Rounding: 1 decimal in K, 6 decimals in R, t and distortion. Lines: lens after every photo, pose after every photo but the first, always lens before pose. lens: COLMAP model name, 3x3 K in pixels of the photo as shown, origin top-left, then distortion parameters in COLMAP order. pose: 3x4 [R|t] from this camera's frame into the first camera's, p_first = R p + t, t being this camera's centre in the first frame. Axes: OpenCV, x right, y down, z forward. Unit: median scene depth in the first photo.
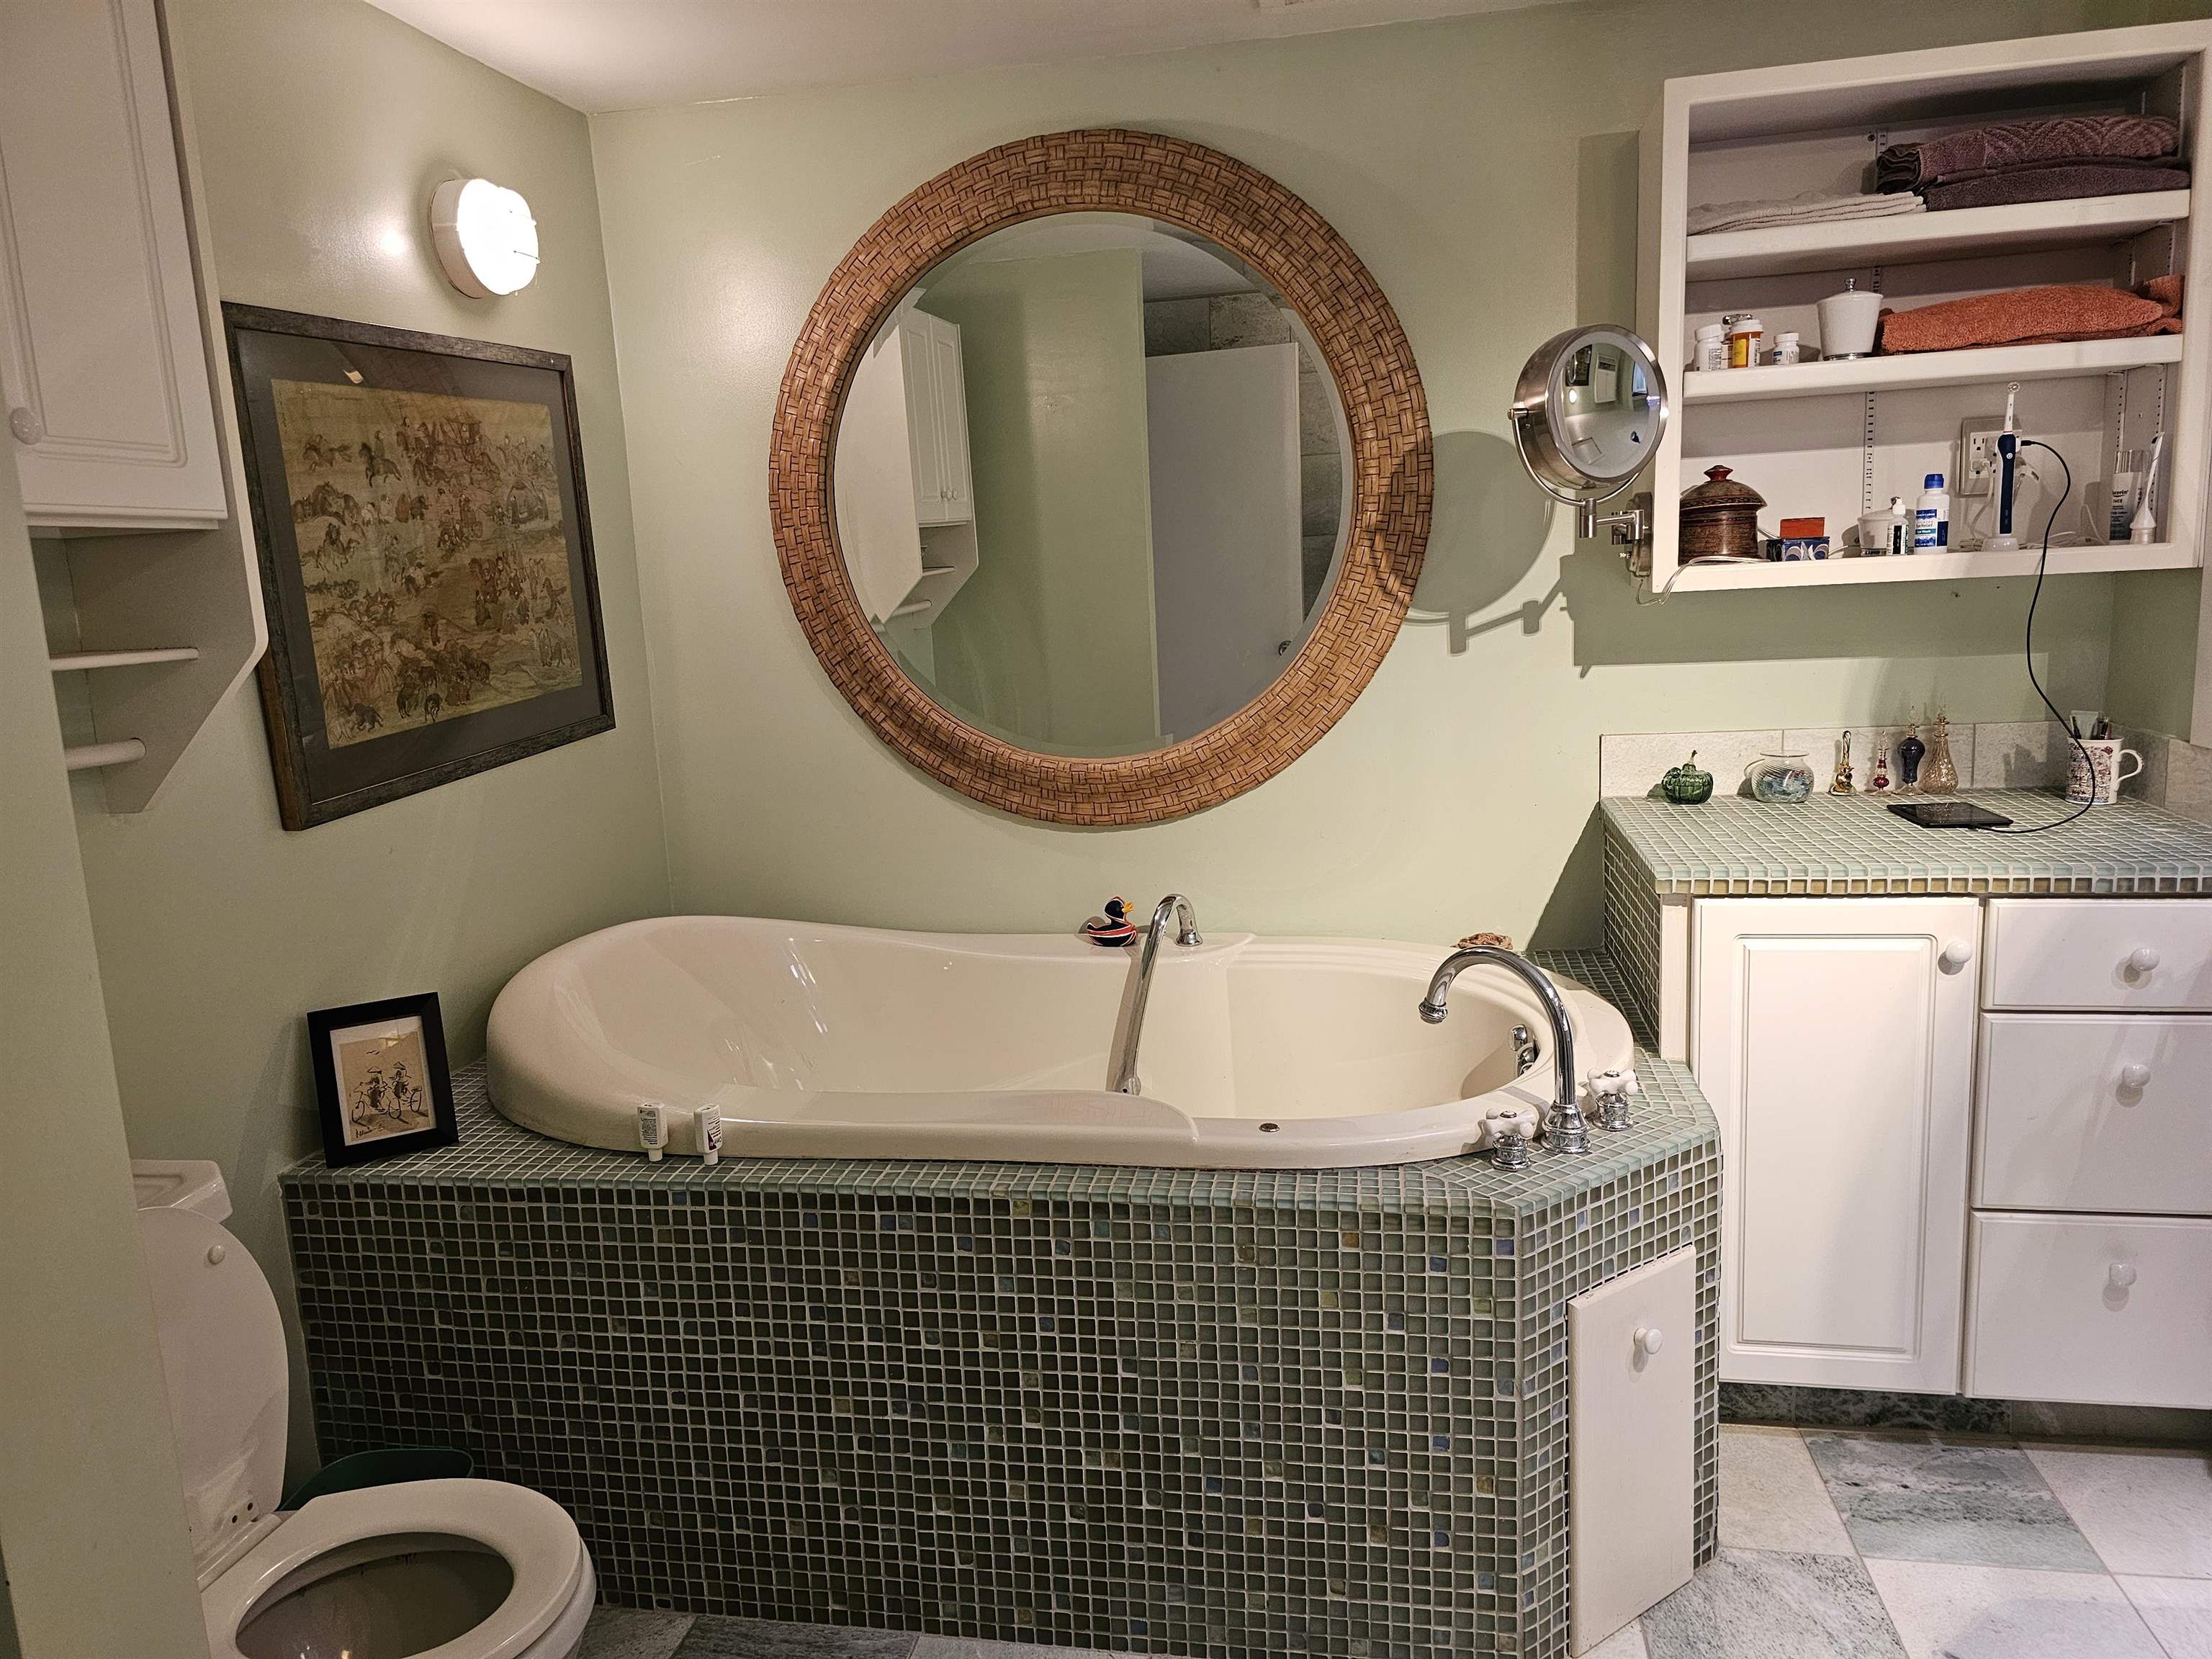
lens RADIAL K [[1475.7, 0, 1074.7], [0, 1475.7, 822.9], [0, 0, 1]] dist [0.052495, -0.053689]
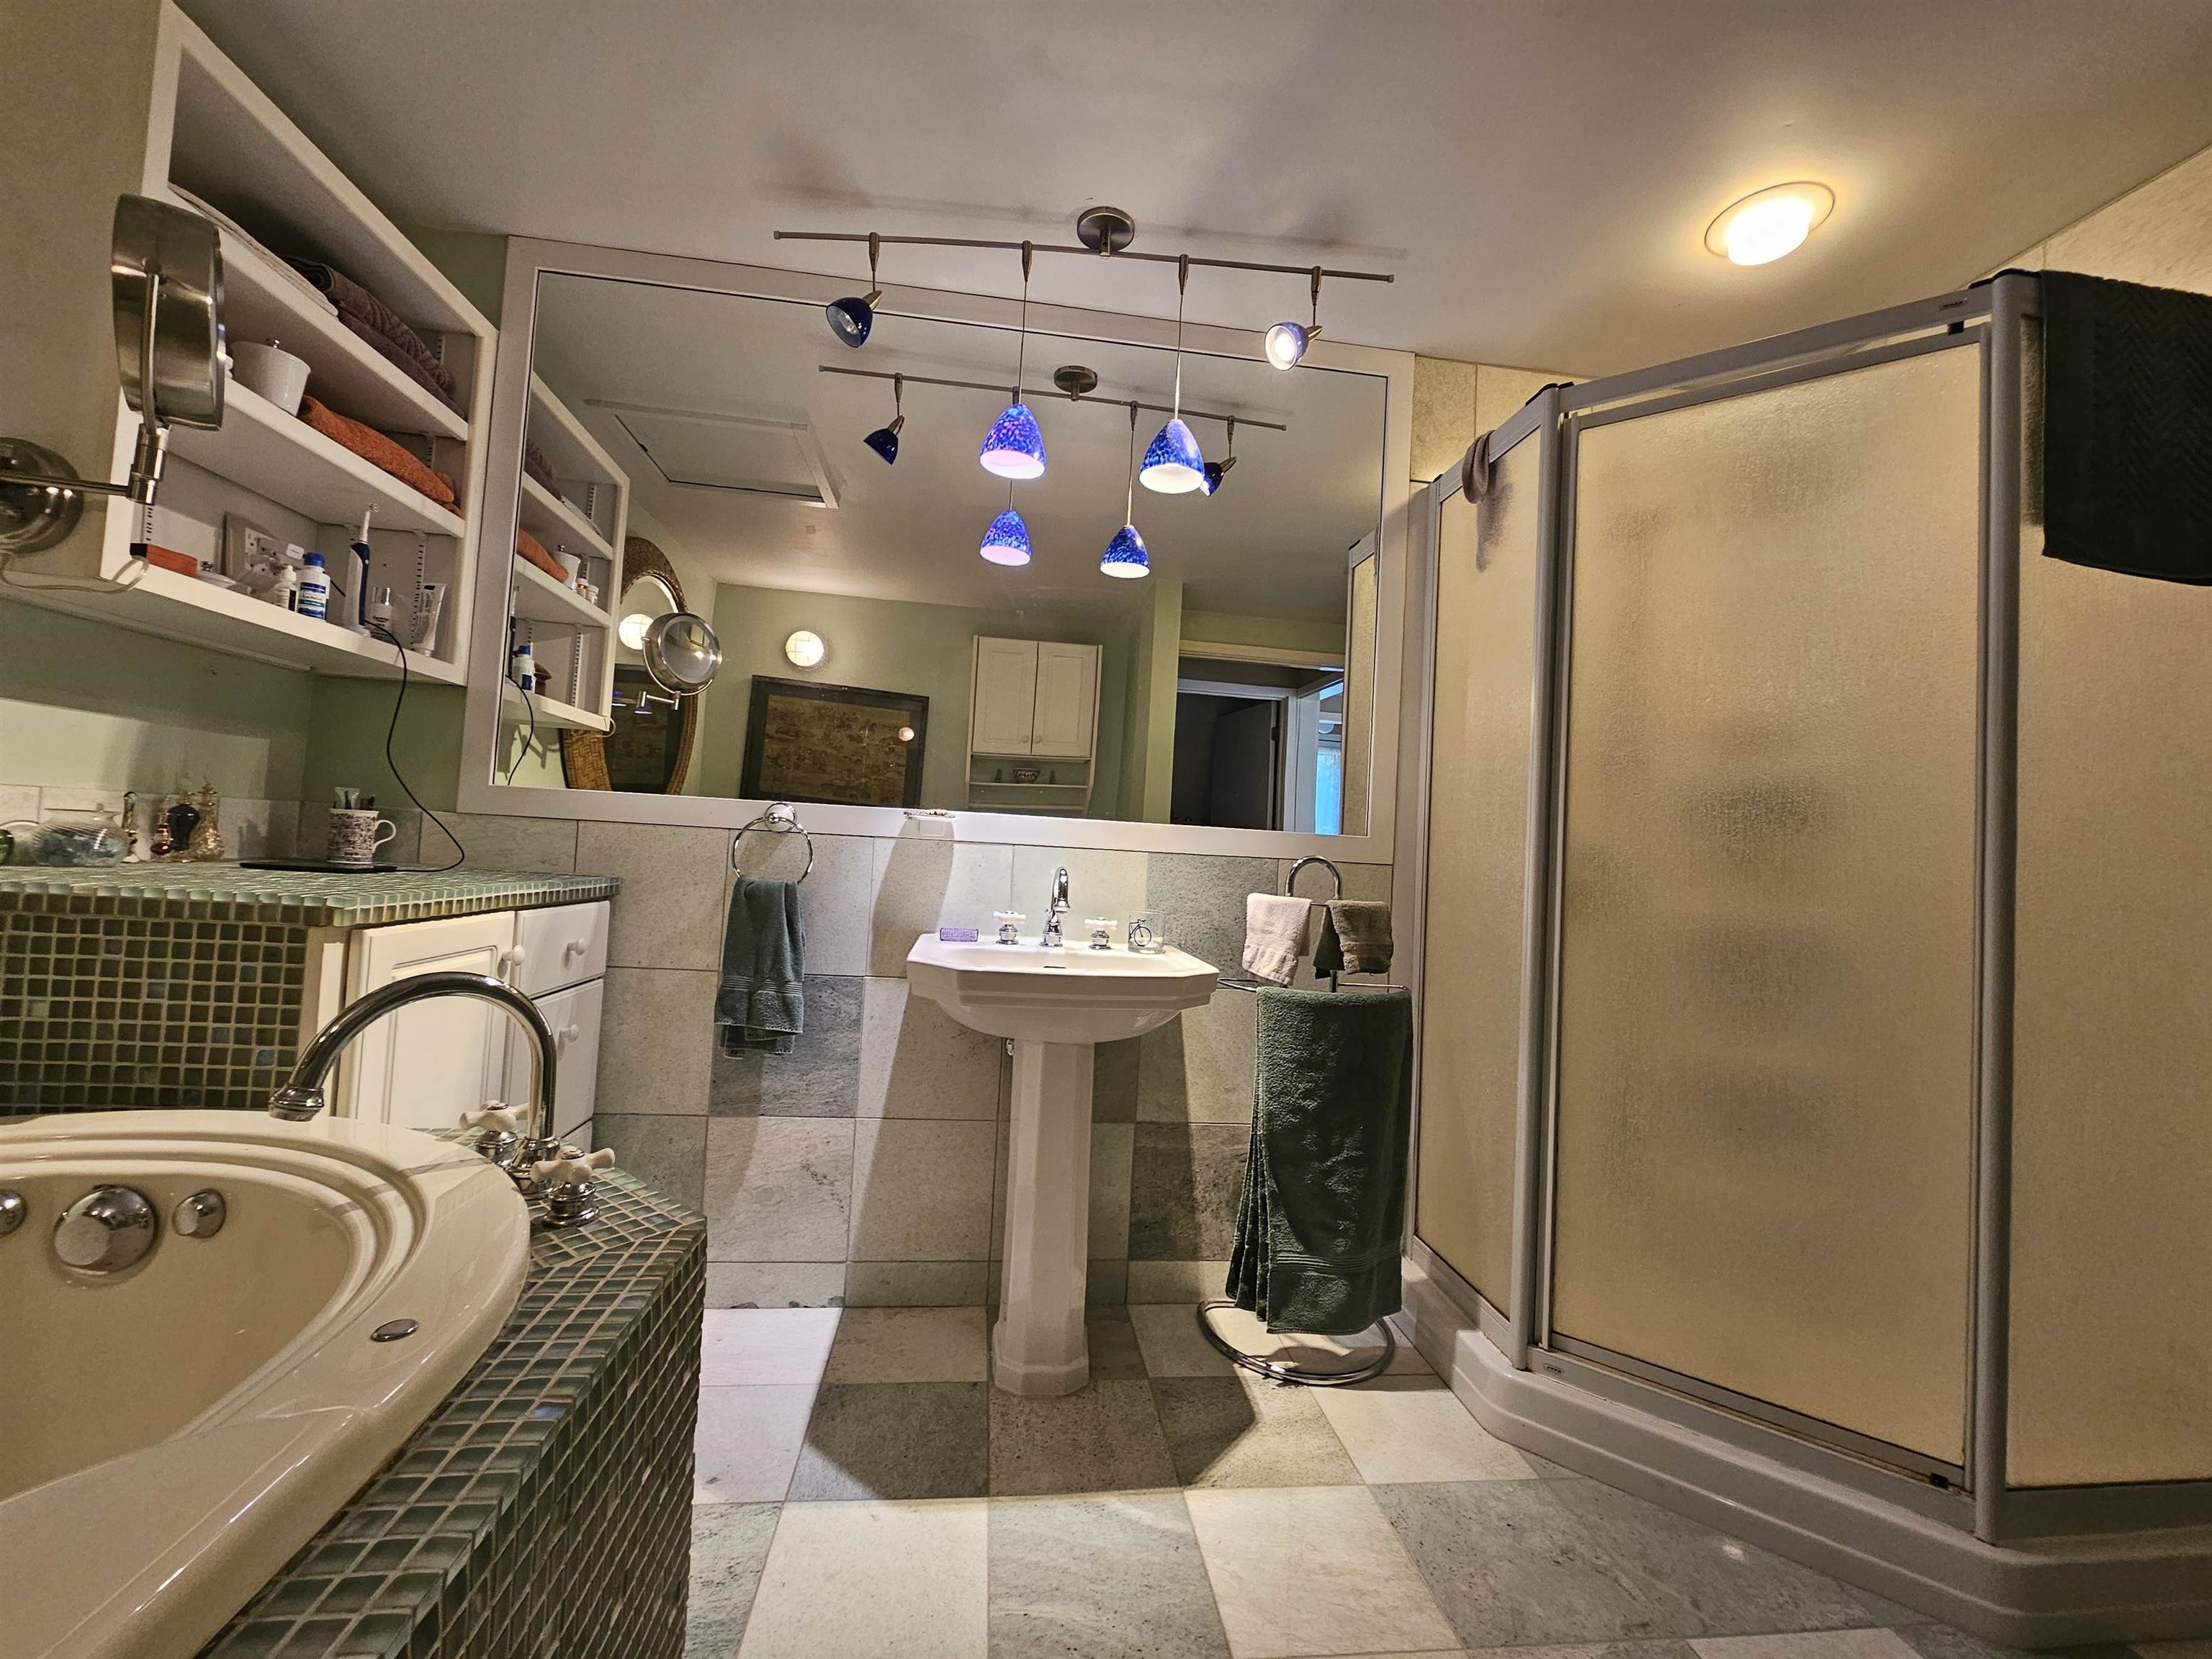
lens RADIAL K [[891.3, 0, 1103.9], [0, 891.3, 828.5], [0, 0, 1]] dist [-0.000812, -0.000698]
pose [[-0.319106, 0.060732, 0.945771, -0.210928], [0.126356, 0.991762, -0.021053, 0.052397], [-0.939258, 0.112786, -0.324151, 0.667758]]
